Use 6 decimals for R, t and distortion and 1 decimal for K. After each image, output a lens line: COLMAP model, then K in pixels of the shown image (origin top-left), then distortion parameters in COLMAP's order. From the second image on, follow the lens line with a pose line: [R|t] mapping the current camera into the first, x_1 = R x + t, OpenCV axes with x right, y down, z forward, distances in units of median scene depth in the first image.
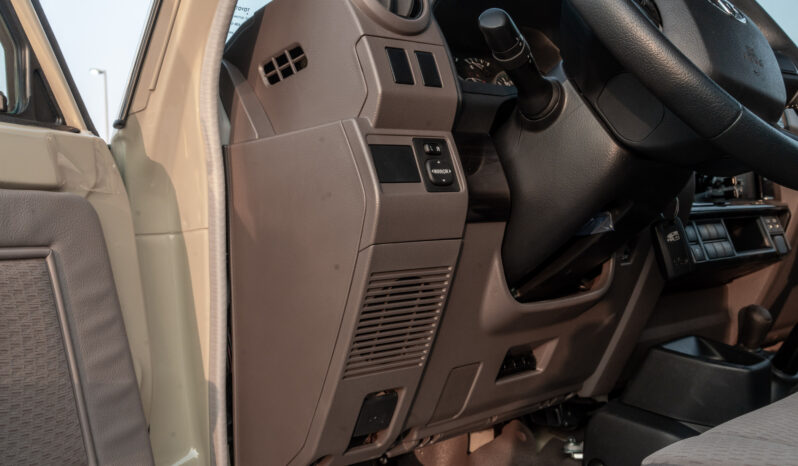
lens RADIAL K [[837.7, 0, 395.4], [0, 837.7, 279.0], [0, 0, 1]] dist [-0.000187, 0.000000]
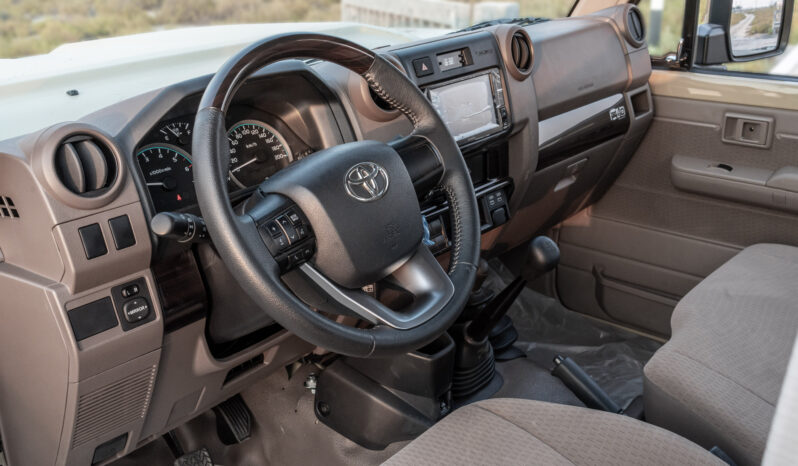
lens RADIAL K [[837.7, 0, 404.4], [0, 837.7, 239.0], [0, 0, 1]] dist [-0.000187, 0.000000]
pose [[0.992538, 0.011213, 0.121420, 0.282238], [-0.052236, 0.938869, 0.340290, -0.640557], [-0.110181, -0.344093, 0.932449, -0.168994]]
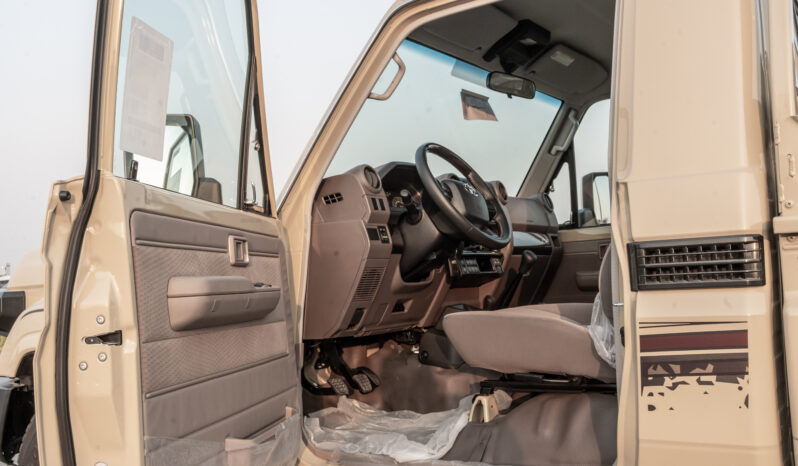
lens RADIAL K [[837.7, 0, 396.6], [0, 837.7, 232.6], [0, 0, 1]] dist [-0.000187, 0.000000]
pose [[0.970840, 0.055088, 0.233314, -0.610185], [-0.031618, 0.994162, -0.103165, 0.171259], [-0.237635, 0.092779, 0.966913, -1.968928]]
